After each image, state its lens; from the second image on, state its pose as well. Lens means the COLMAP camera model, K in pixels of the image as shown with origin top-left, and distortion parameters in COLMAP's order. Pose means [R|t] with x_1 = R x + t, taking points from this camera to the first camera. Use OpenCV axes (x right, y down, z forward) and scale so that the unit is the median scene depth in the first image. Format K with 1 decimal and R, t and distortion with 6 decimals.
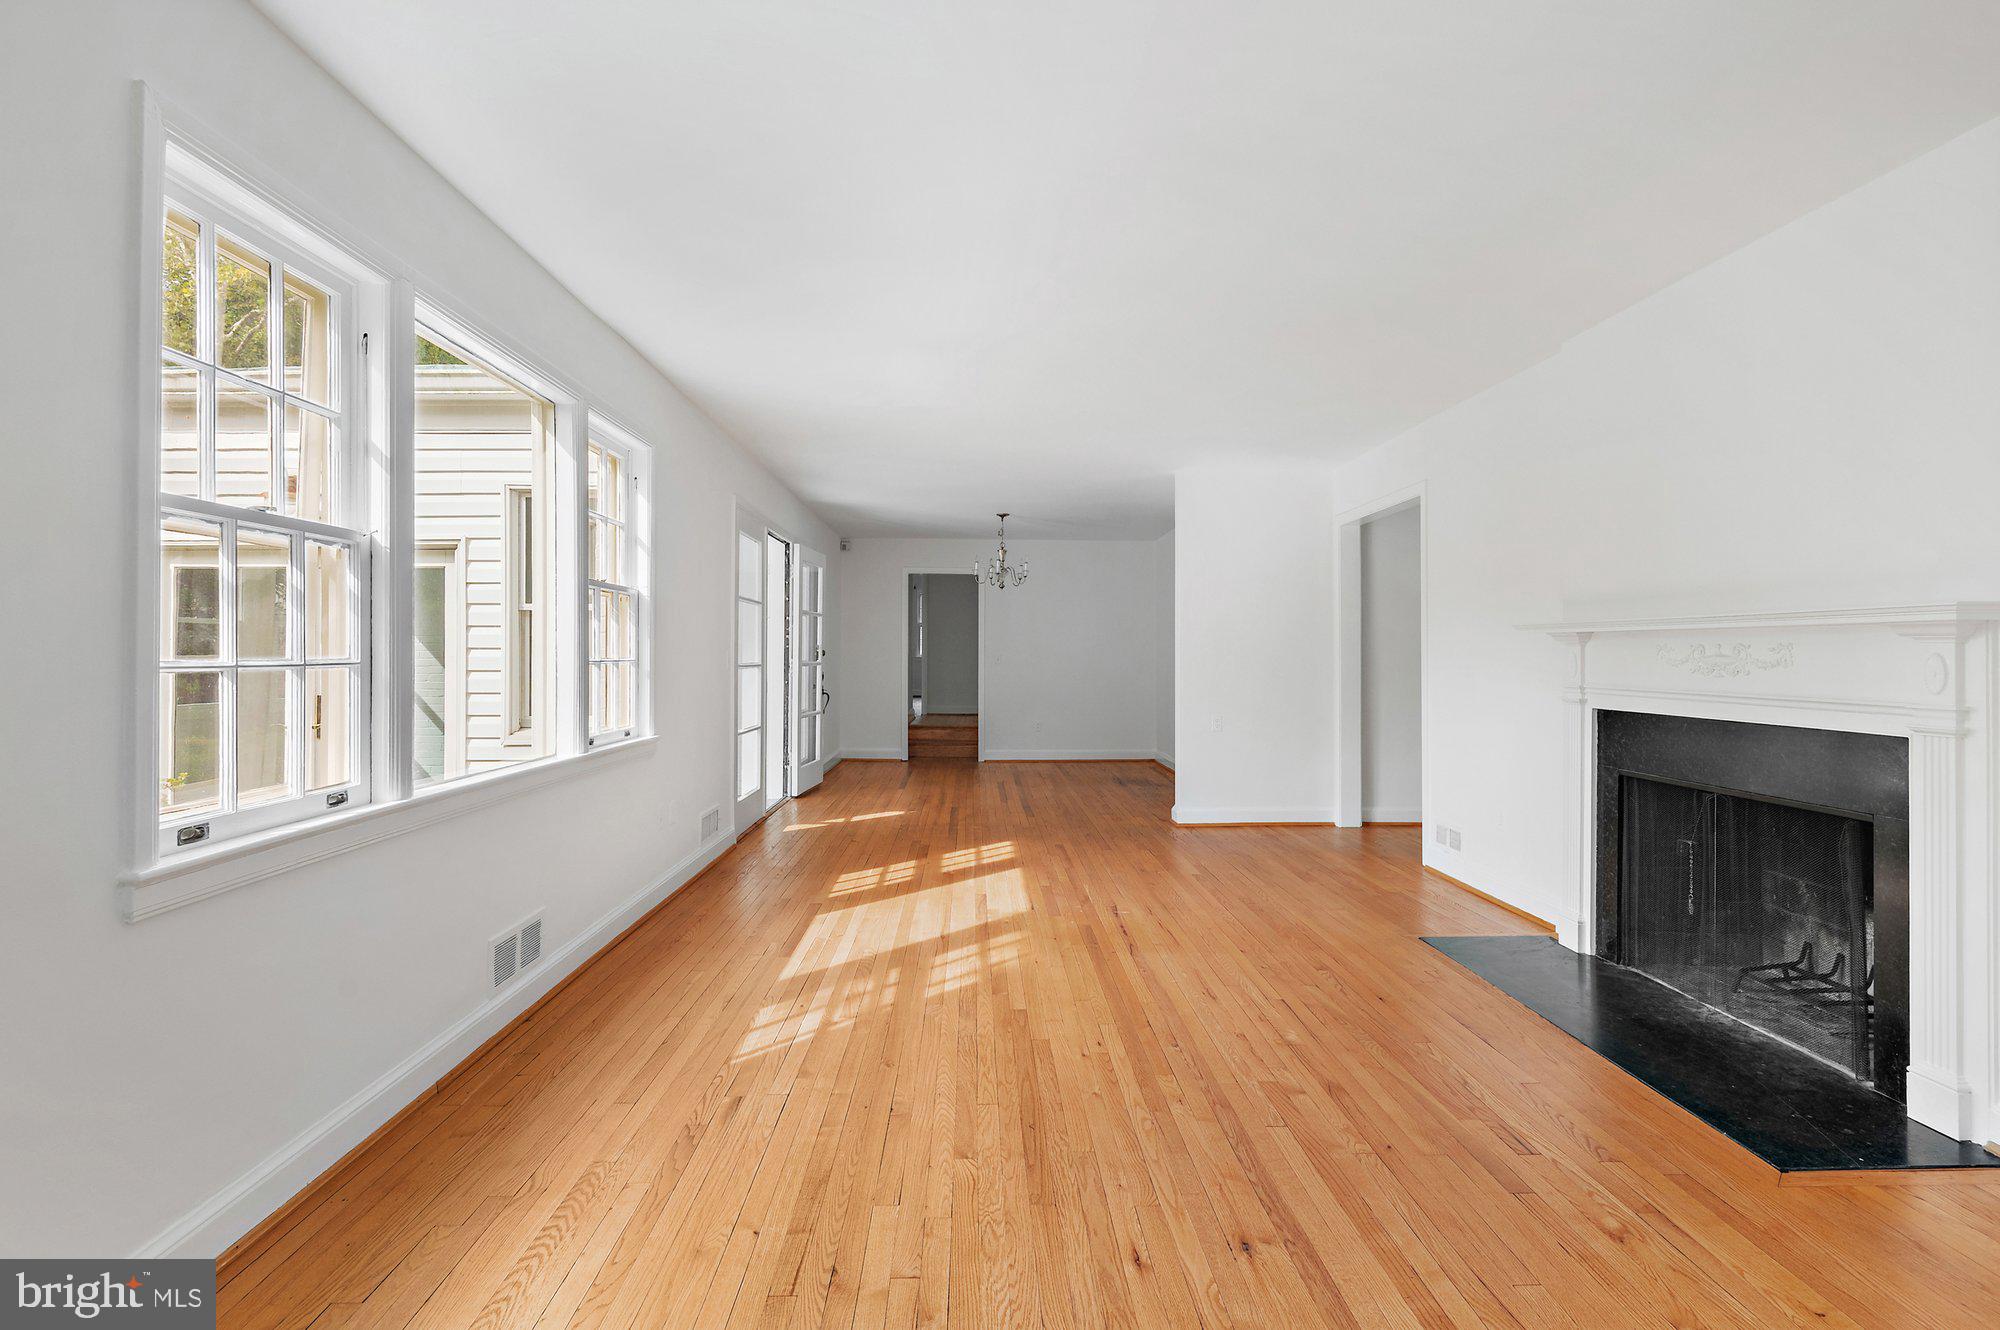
lens RADIAL K [[964.1, 0, 995.5], [0, 964.1, 656.4], [0, 0, 1]] dist [0.006597, -0.005197]
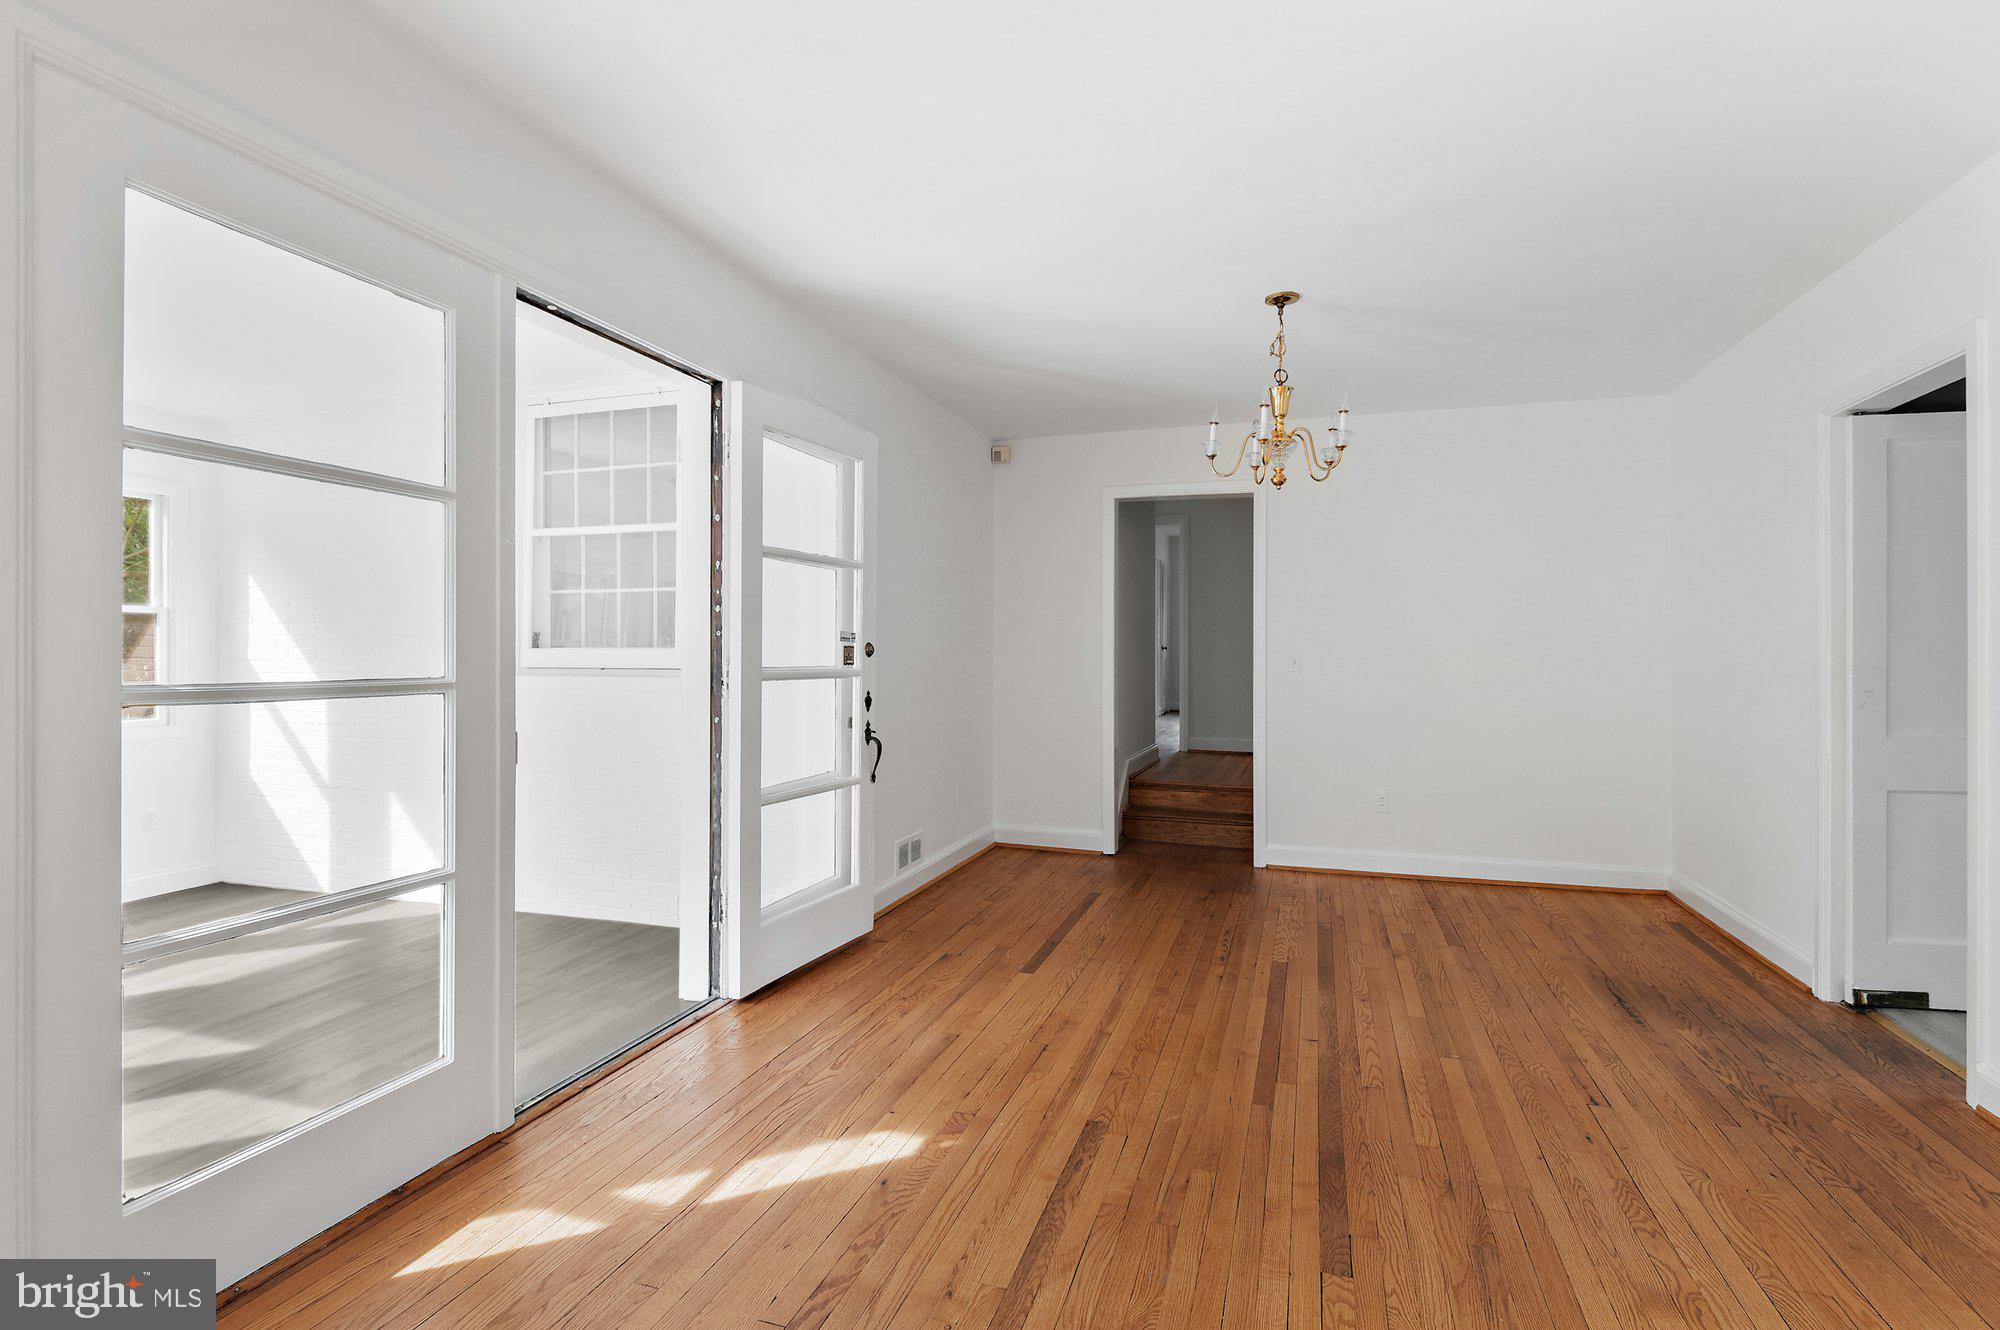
lens RADIAL K [[964.1, 0, 986.2], [0, 964.1, 651.7], [0, 0, 1]] dist [0.006597, -0.005197]
pose [[0.939201, 0.005358, -0.343325, 0.033162], [-0.006220, 0.999980, -0.001410, -0.002604], [0.343311, 0.003460, 0.939216, 0.654970]]
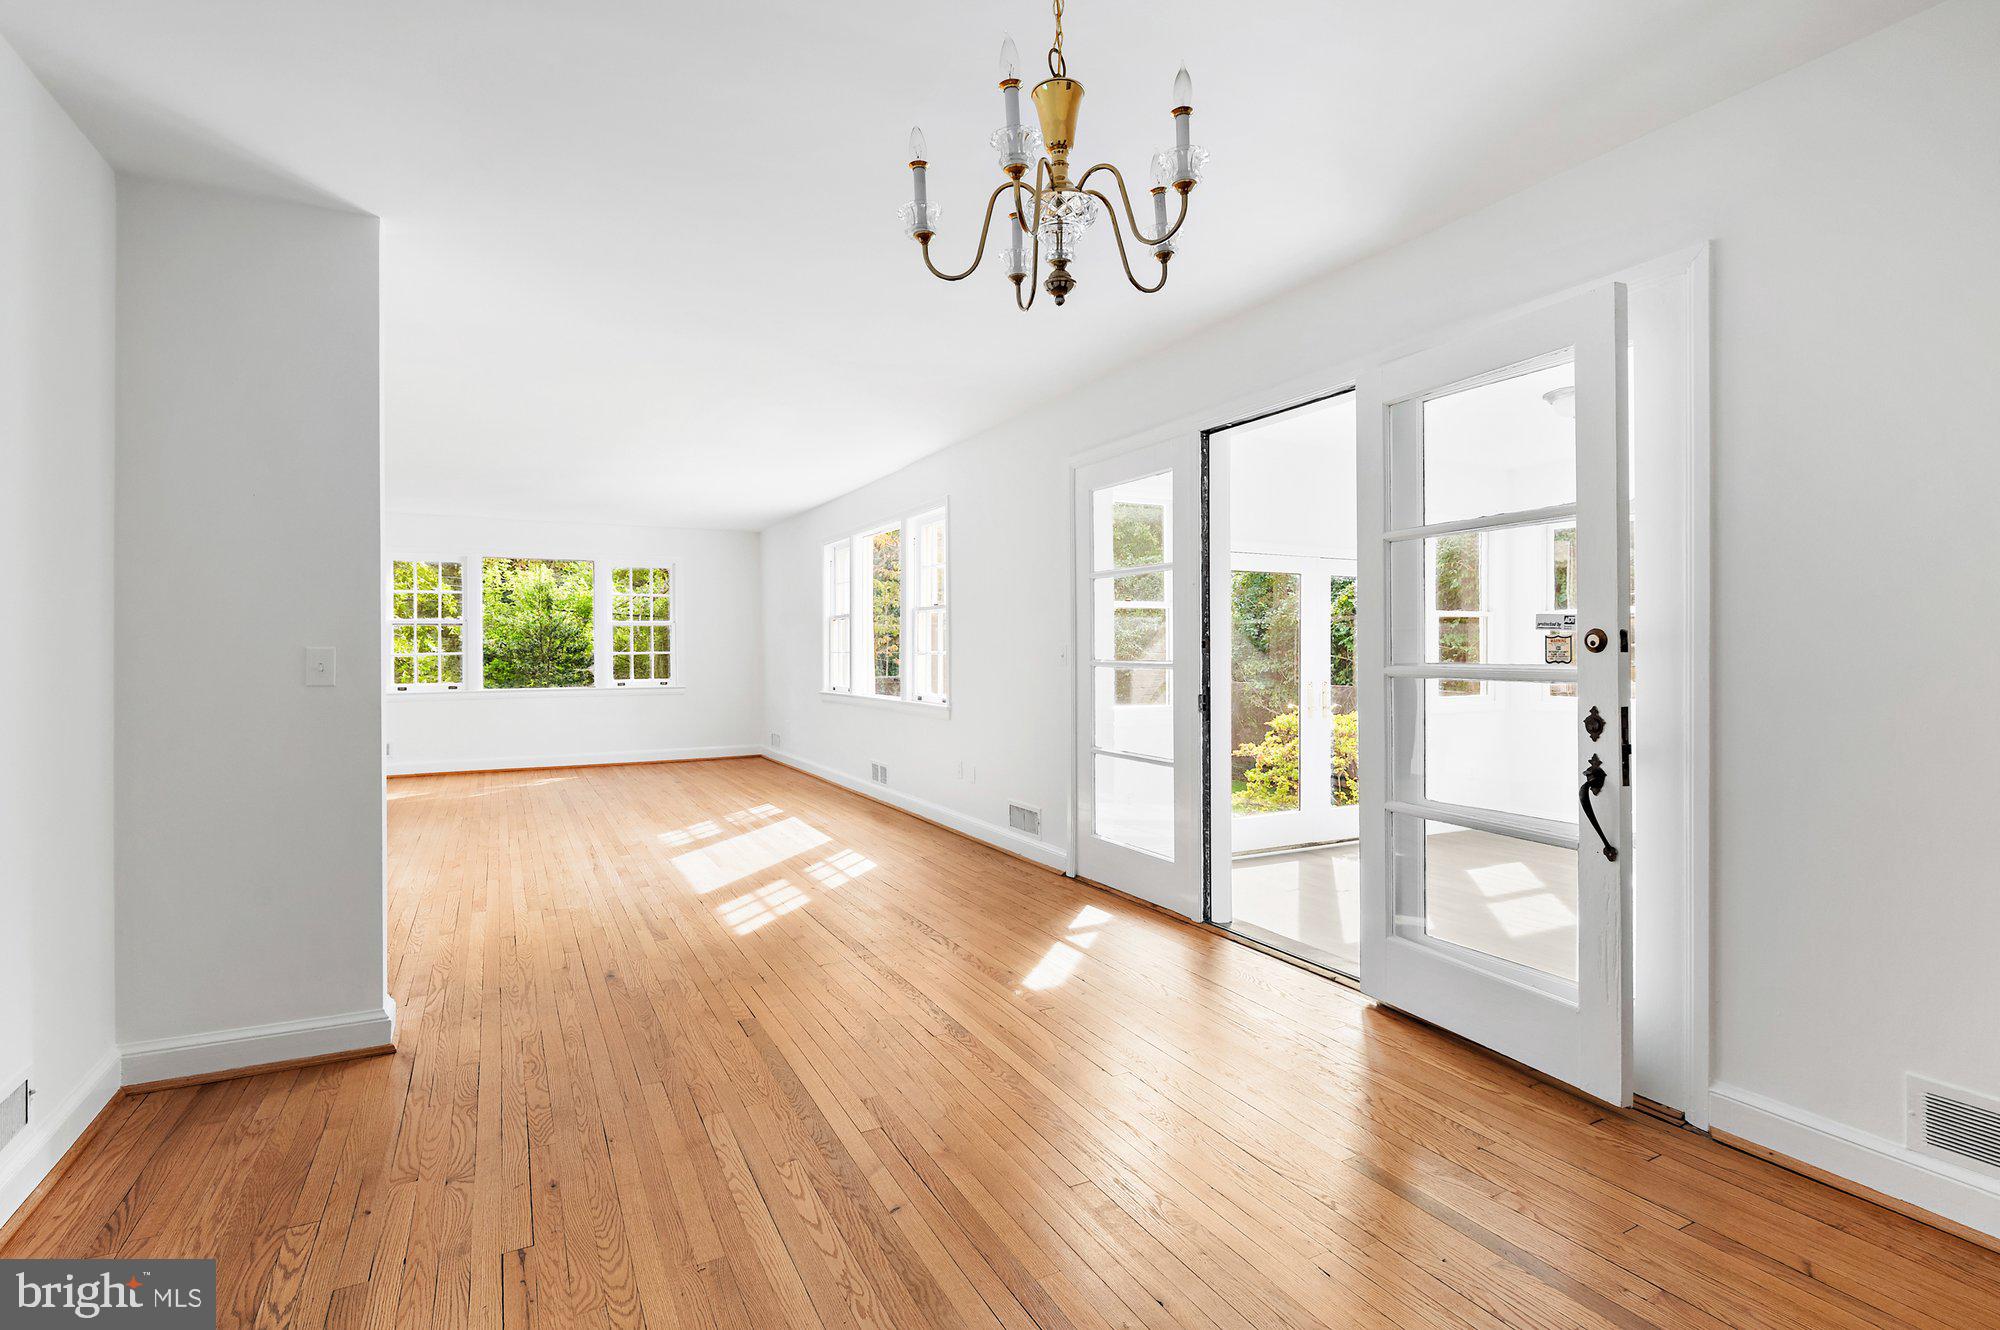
lens RADIAL K [[964.1, 0, 996.3], [0, 964.1, 651.3], [0, 0, 1]] dist [0.006597, -0.005197]
pose [[-0.899297, 0.008580, -0.437255, 0.113011], [0.005794, 0.999954, 0.007706, -0.004205], [0.437301, 0.004397, -0.899304, 1.306001]]
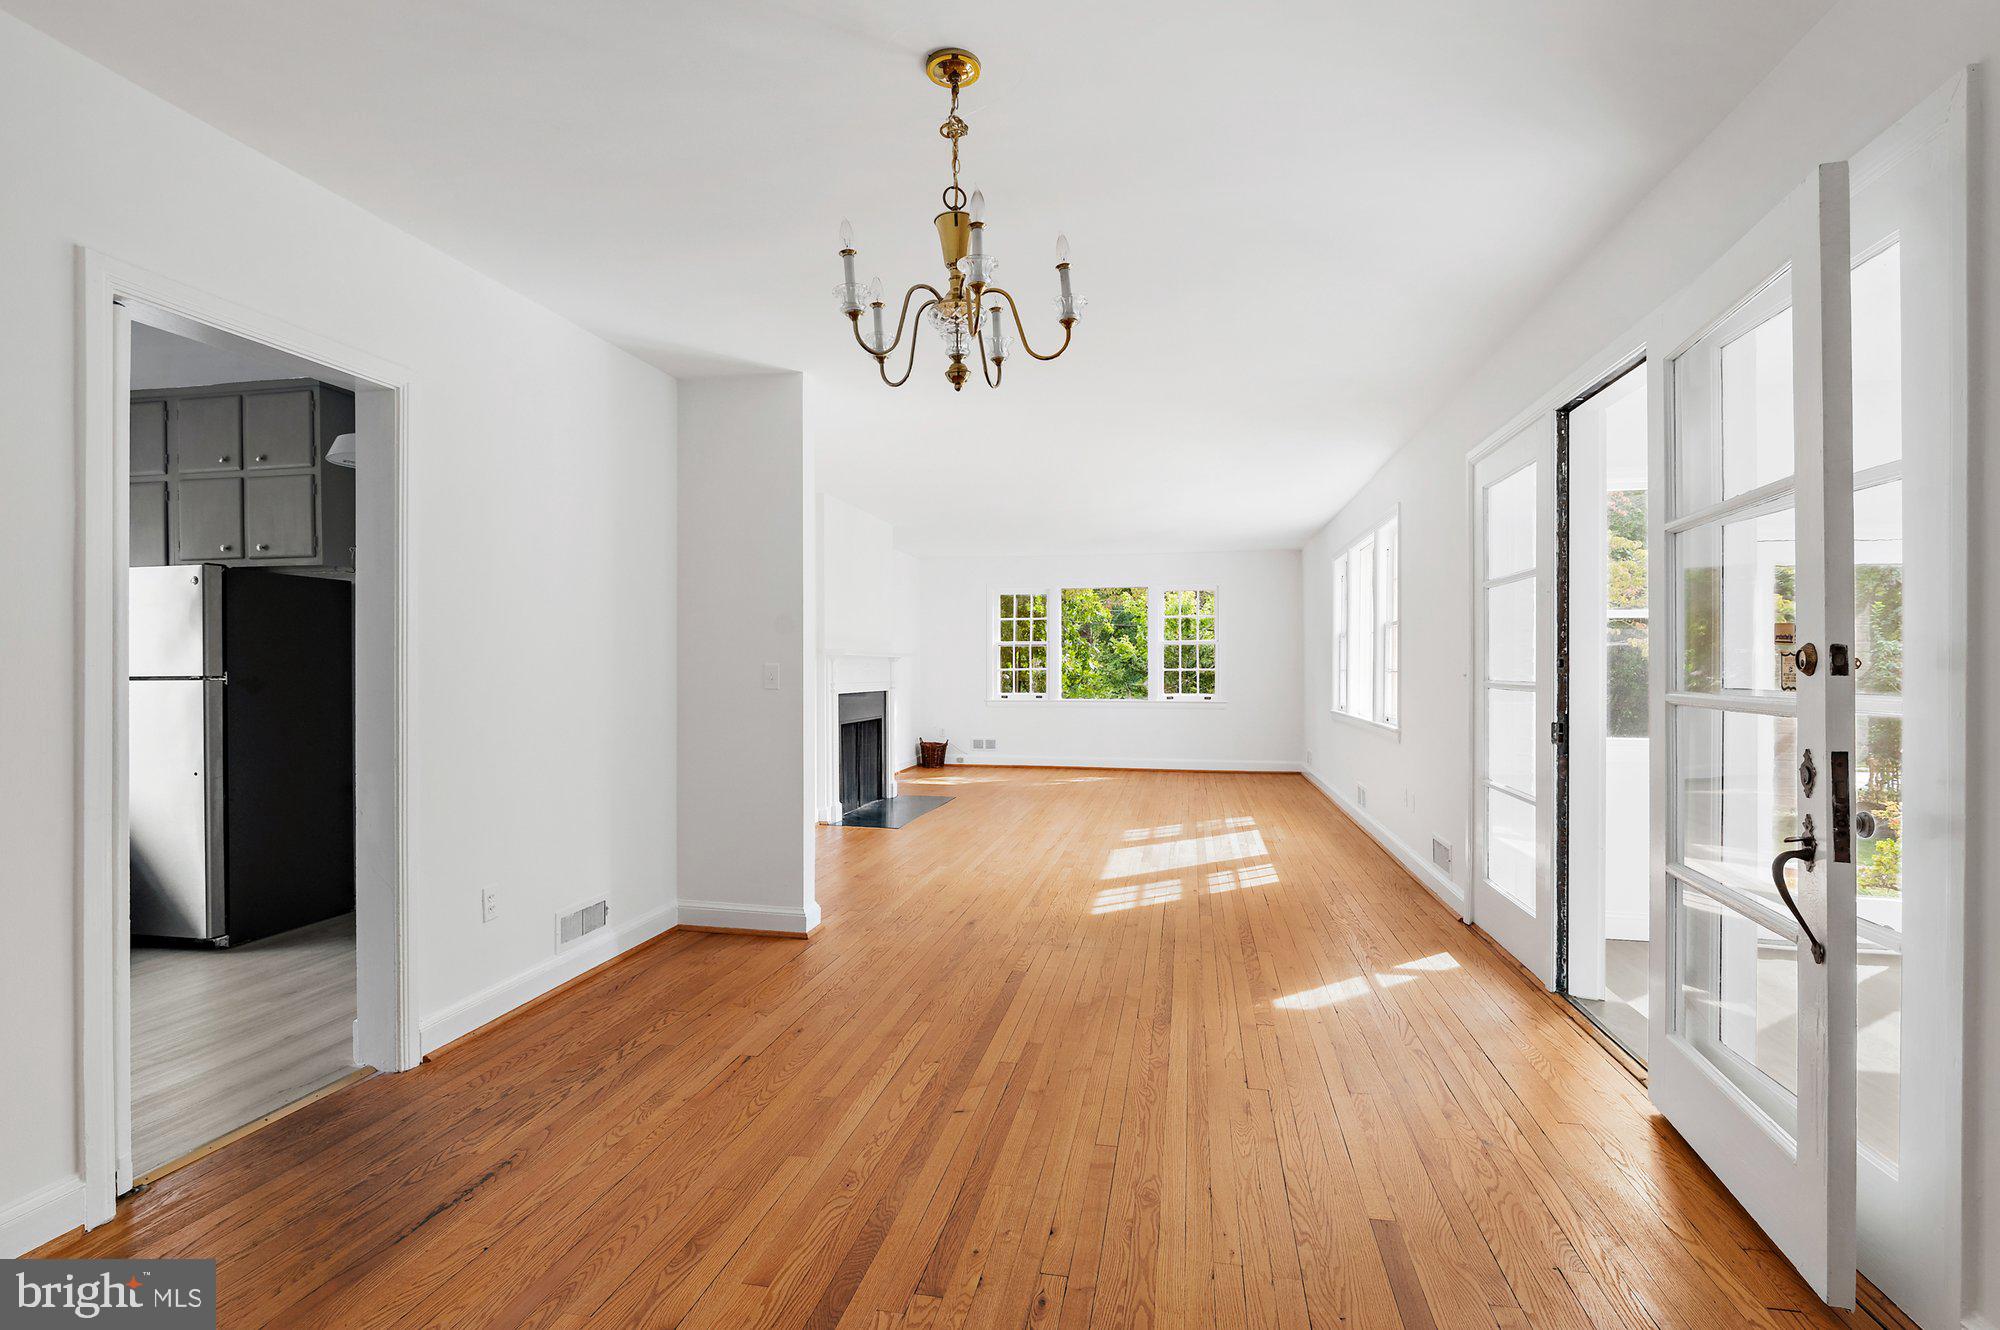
lens RADIAL K [[964.1, 0, 971.1], [0, 964.1, 679.8], [0, 0, 1]] dist [0.006597, -0.005197]
pose [[-0.970102, 0.000744, 0.242695, -0.060366], [0.004799, 0.999859, 0.016118, -0.004022], [-0.242648, 0.016800, -0.969969, 1.376309]]
